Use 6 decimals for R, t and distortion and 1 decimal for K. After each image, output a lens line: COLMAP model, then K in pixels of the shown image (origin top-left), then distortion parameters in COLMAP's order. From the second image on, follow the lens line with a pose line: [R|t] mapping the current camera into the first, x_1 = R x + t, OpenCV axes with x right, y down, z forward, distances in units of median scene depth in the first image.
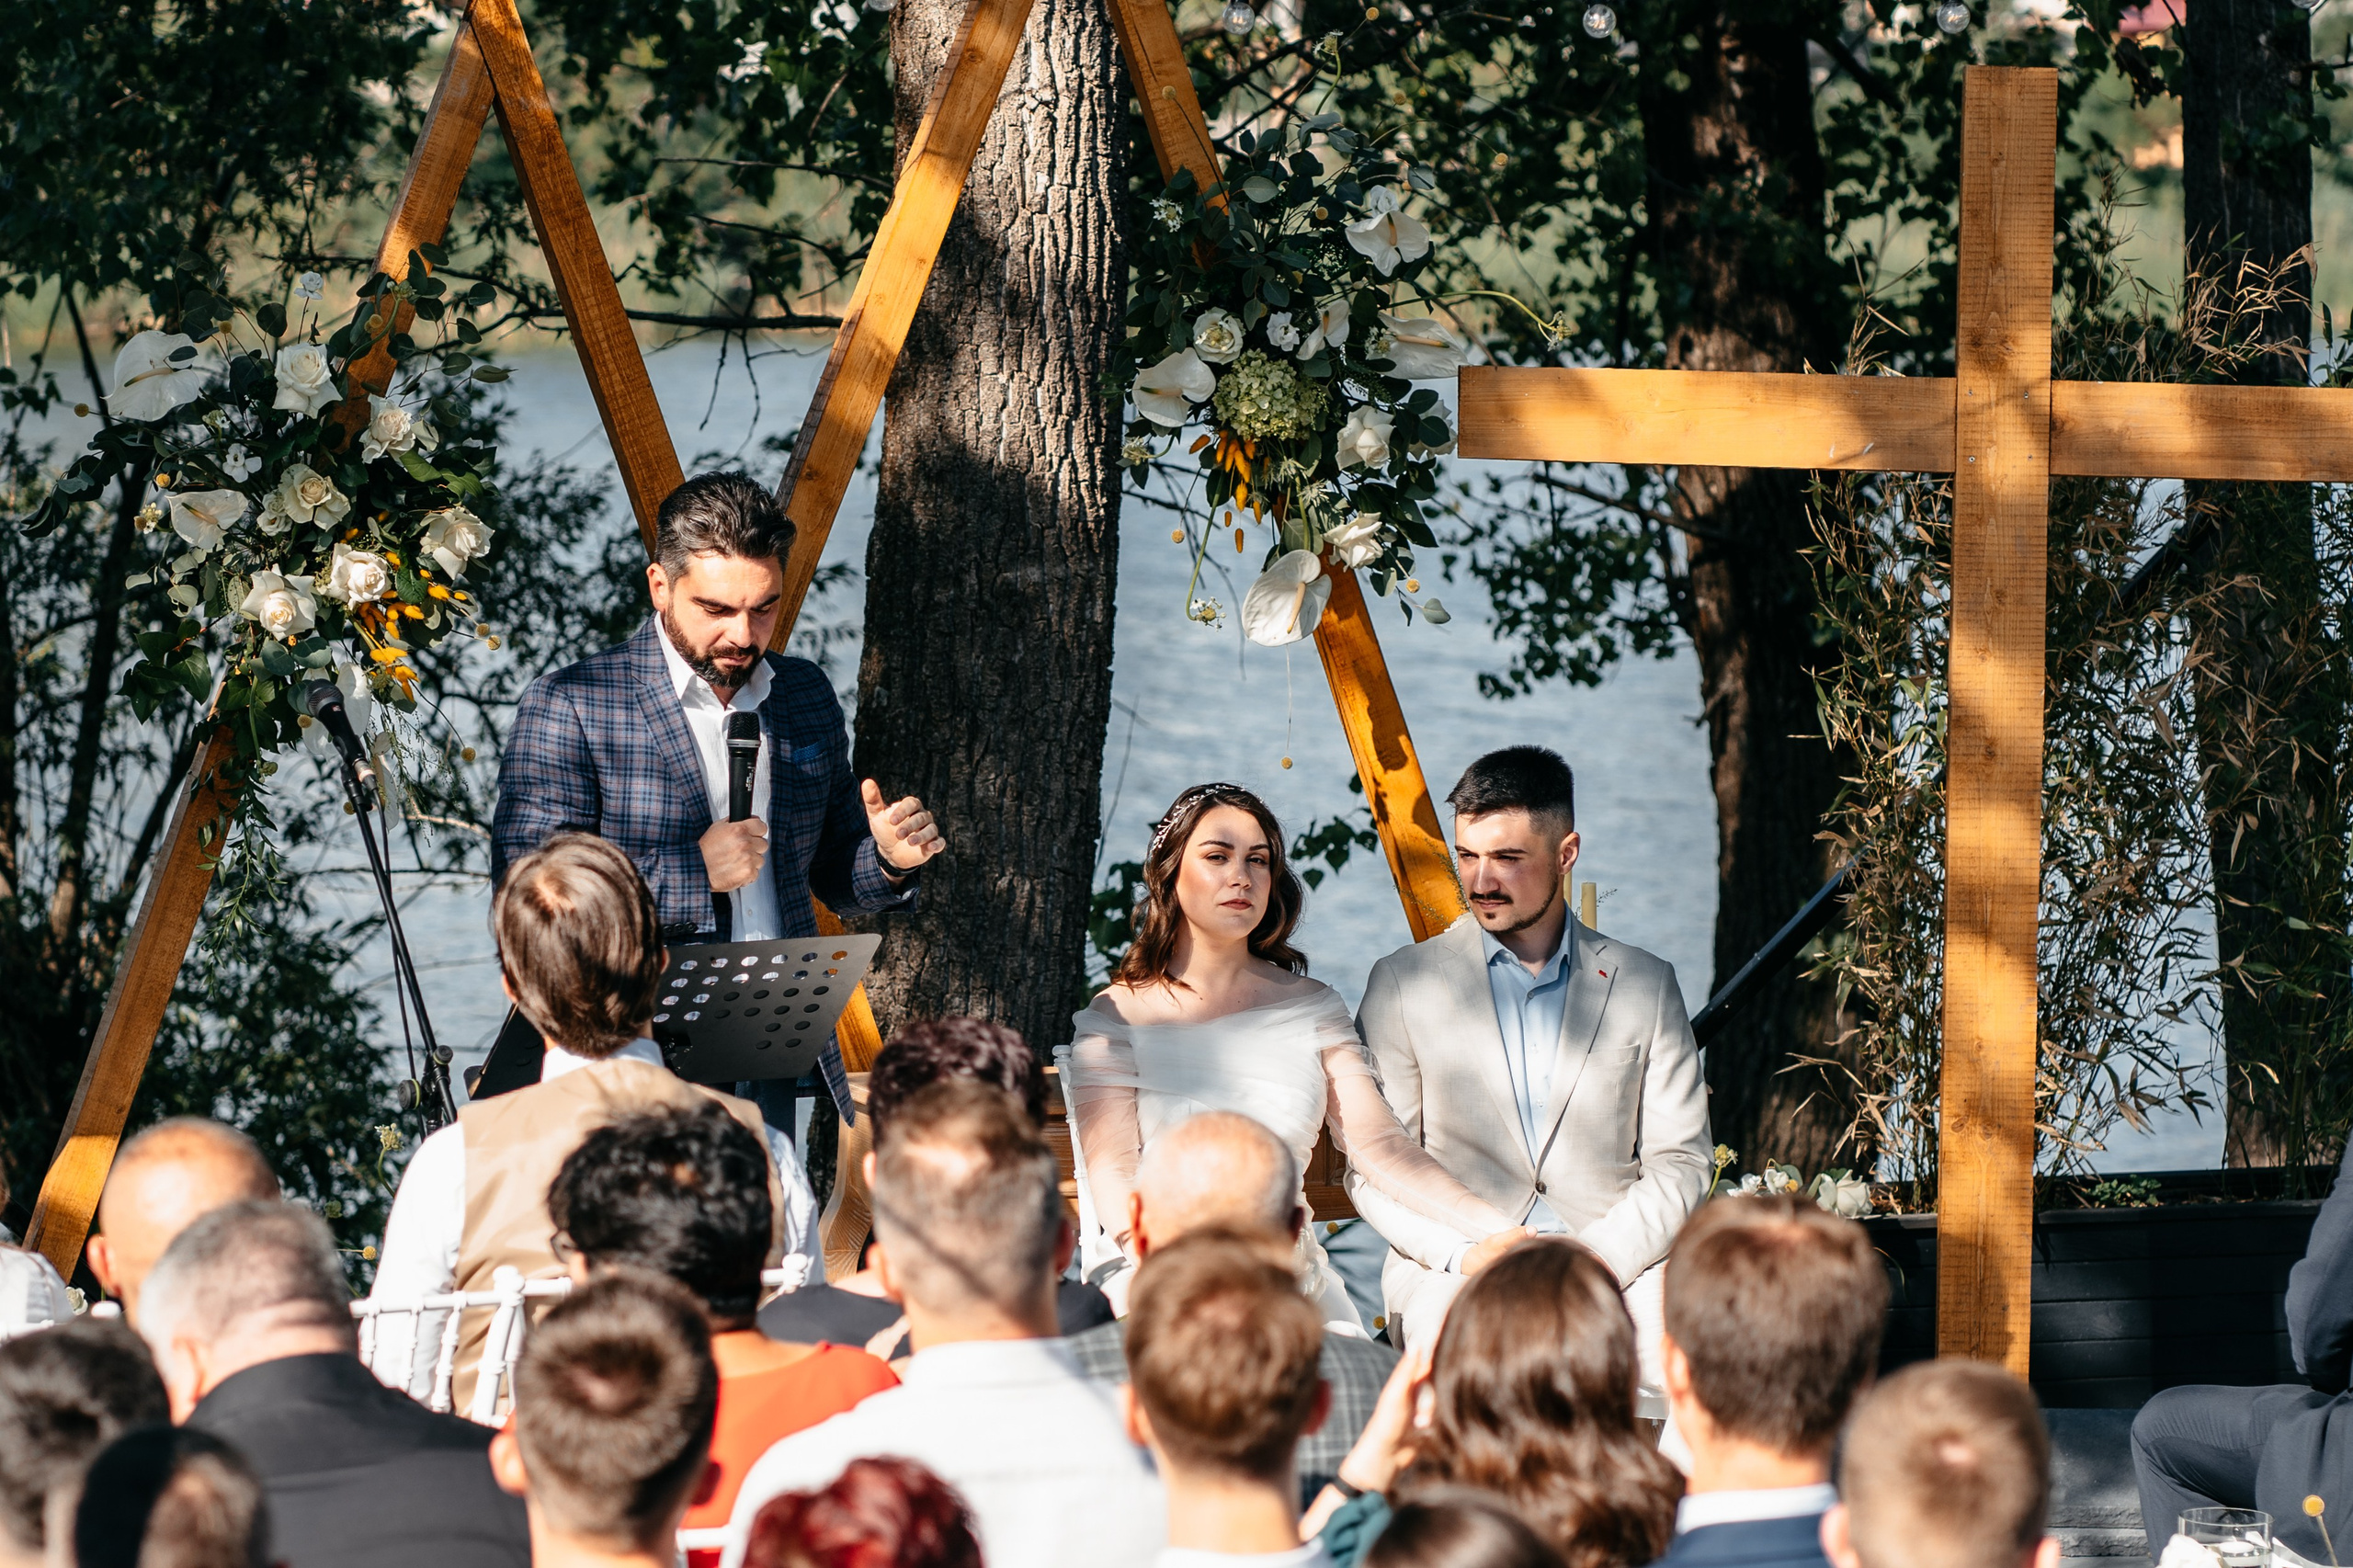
lens RADIAL K [[9051.4, 0, 1174.6], [0, 9051.4, 783.1], [0, 0, 1]] dist [-0.496763, 0.000000]
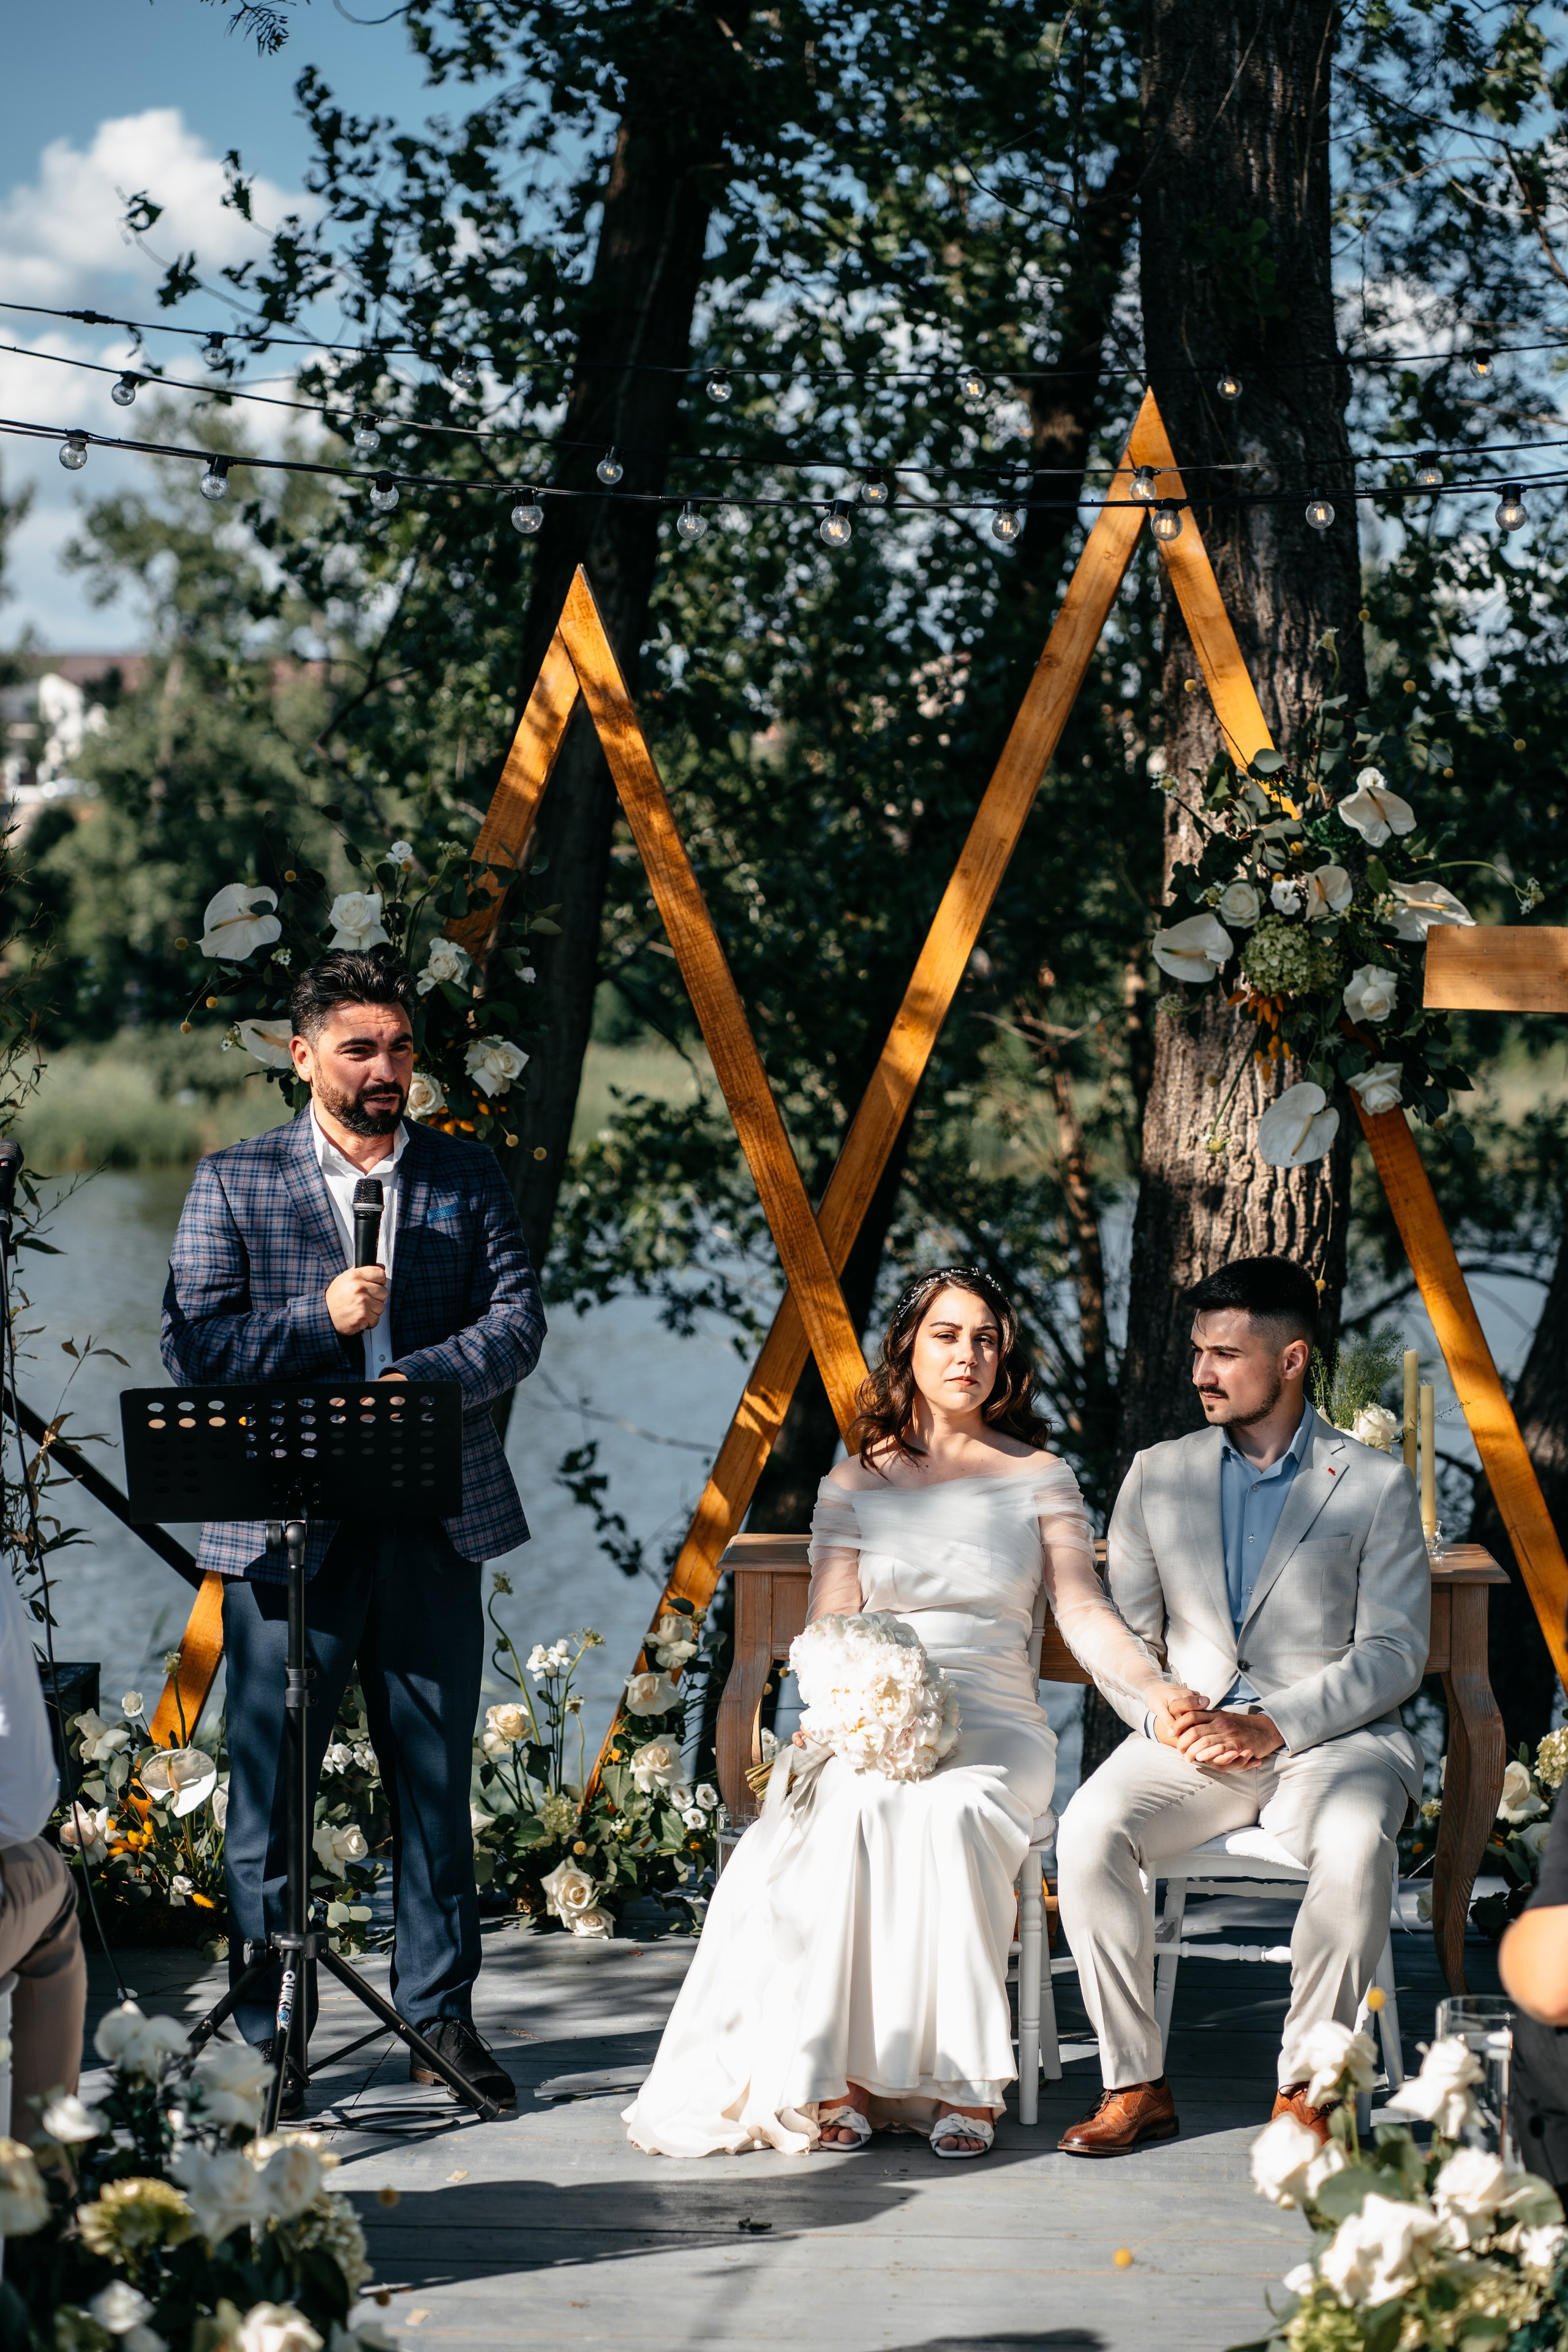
lens RADIAL K [[5614.3, 0, 773.9], [0, 5614.3, 1182.7], [0, 0, 1]] dist [-0.043173, 0.000000]
pose [[0.935894, 0.013029, -0.352040, 0.196991], [-0.029442, 0.998712, -0.041311, 0.016010], [0.351048, 0.049028, 0.935073, 0.327354]]
